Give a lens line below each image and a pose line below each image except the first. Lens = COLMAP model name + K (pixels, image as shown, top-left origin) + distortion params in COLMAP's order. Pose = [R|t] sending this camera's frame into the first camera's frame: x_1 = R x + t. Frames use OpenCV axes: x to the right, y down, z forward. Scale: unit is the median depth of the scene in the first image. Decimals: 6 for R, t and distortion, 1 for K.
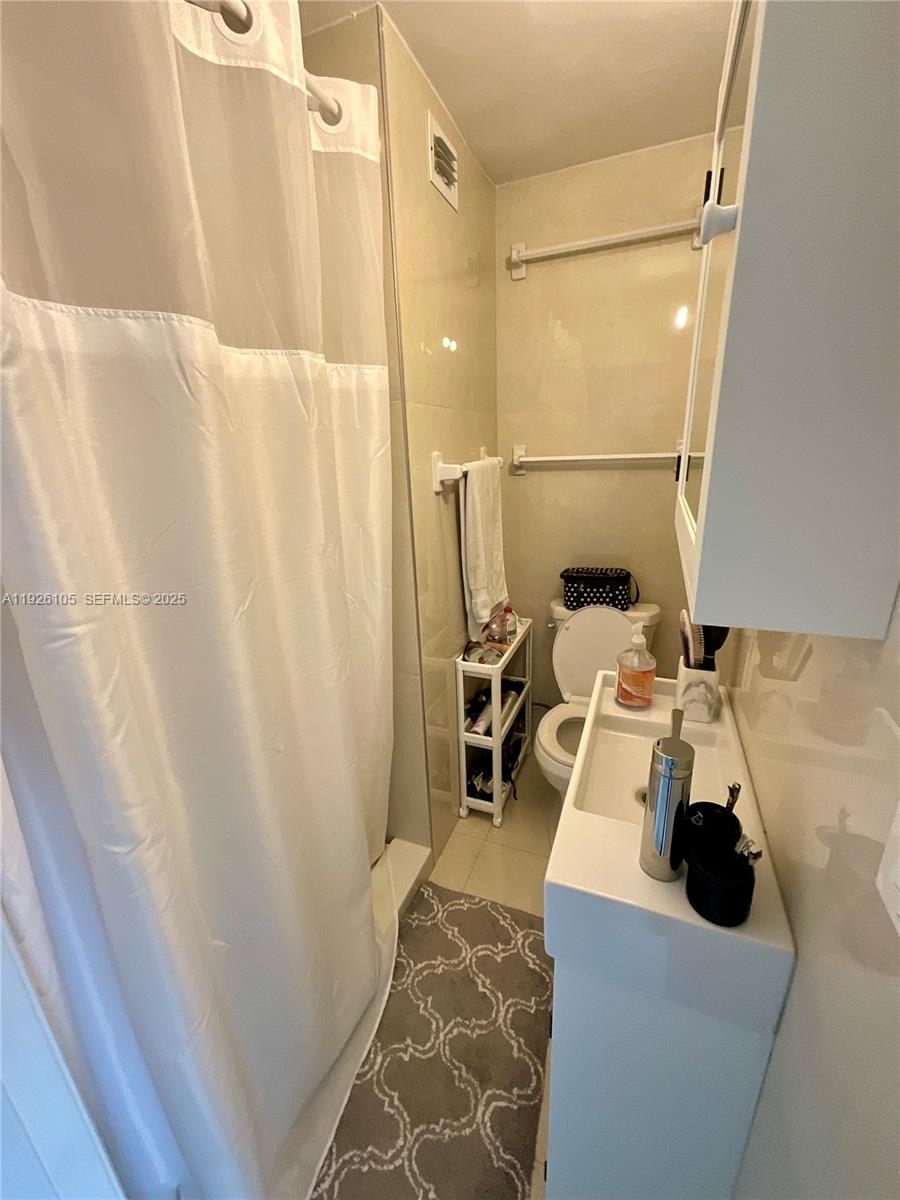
lens RADIAL K [[484.9, 0, 449.6], [0, 484.9, 601.0], [0, 0, 1]] dist [0.000459, -0.000605]
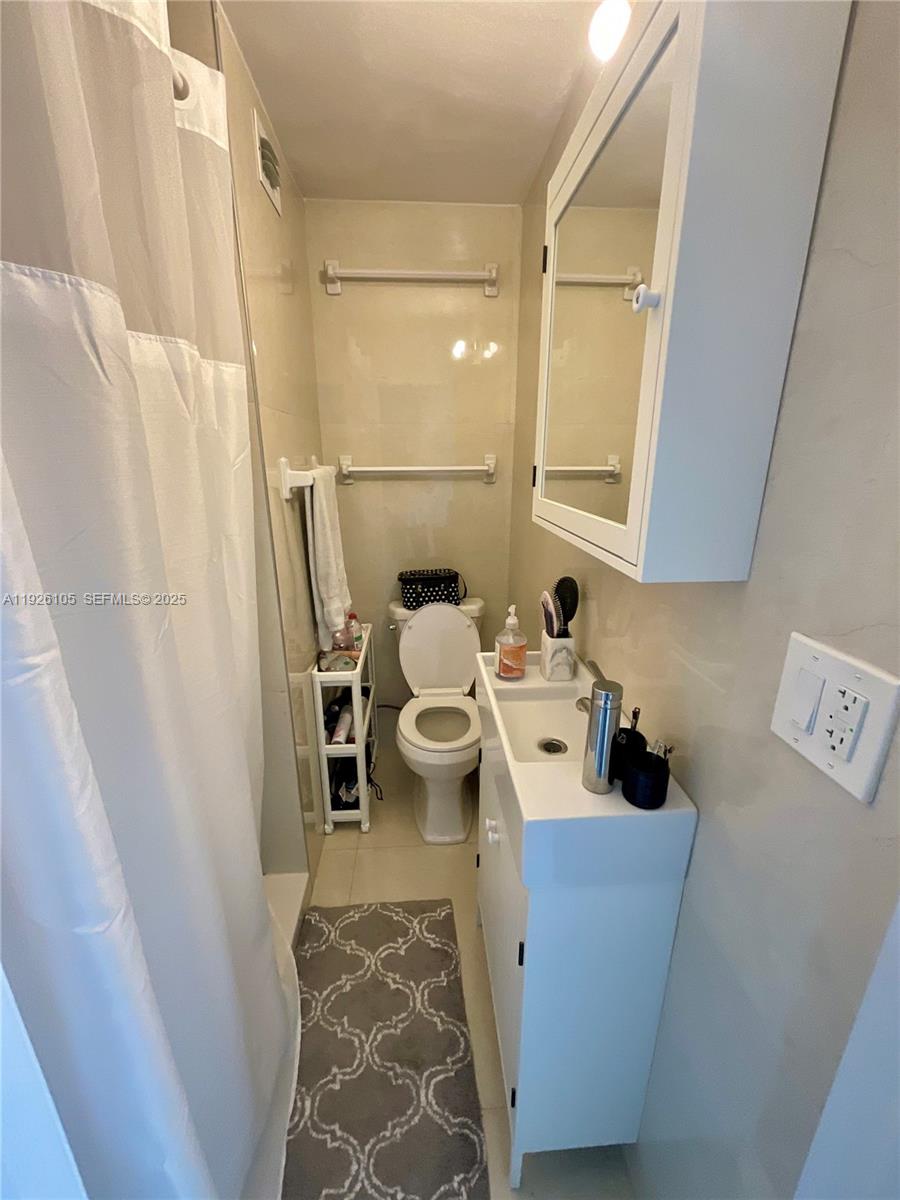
lens RADIAL K [[484.9, 0, 449.2], [0, 484.9, 601.3], [0, 0, 1]] dist [0.000459, -0.000605]
pose [[0.898131, -0.093581, 0.429655, -0.181377], [0.104424, 0.994531, -0.001671, 0.013488], [-0.427149, 0.046367, 0.902991, -0.001805]]
